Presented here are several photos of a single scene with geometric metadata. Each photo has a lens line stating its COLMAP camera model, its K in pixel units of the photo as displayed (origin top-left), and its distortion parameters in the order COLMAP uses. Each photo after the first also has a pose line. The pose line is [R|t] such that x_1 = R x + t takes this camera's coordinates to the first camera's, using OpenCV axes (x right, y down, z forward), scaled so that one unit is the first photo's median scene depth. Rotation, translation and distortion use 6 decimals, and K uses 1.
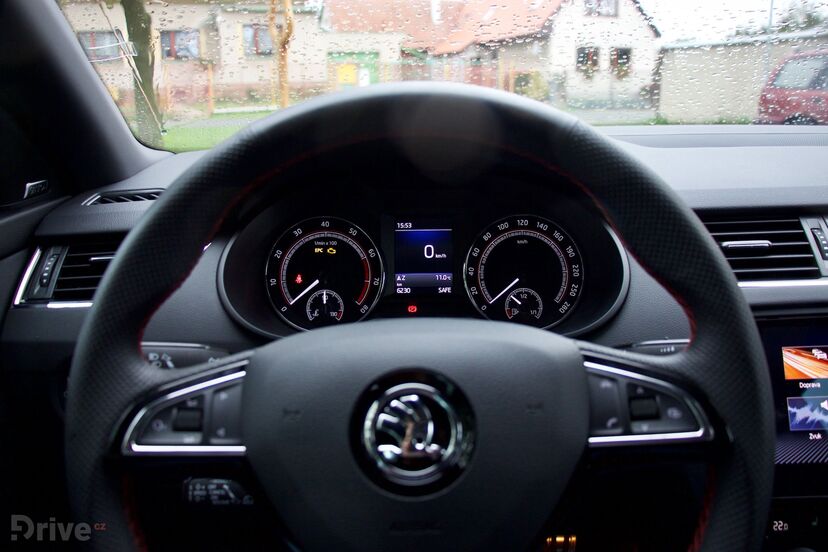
lens RADIAL K [[672.7, 0, 413.7], [0, 672.7, 274.9], [0, 0, 1]] dist [-0.121206, -0.000094]
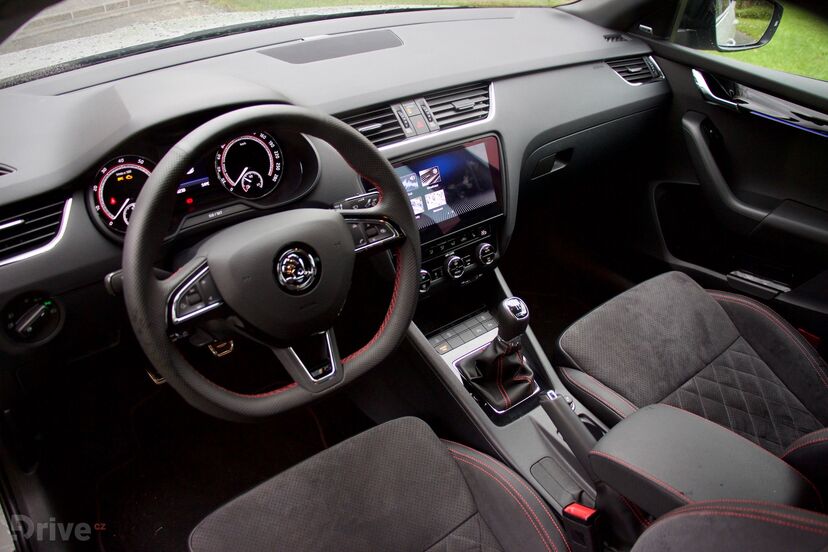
lens RADIAL K [[672.7, 0, 414.0], [0, 672.7, 276.0], [0, 0, 1]] dist [-0.121206, -0.000094]
pose [[0.766777, -0.311078, 0.561501, -0.527504], [0.118495, 0.928291, 0.352469, -0.272228], [-0.630882, -0.203730, 0.748654, -0.535015]]
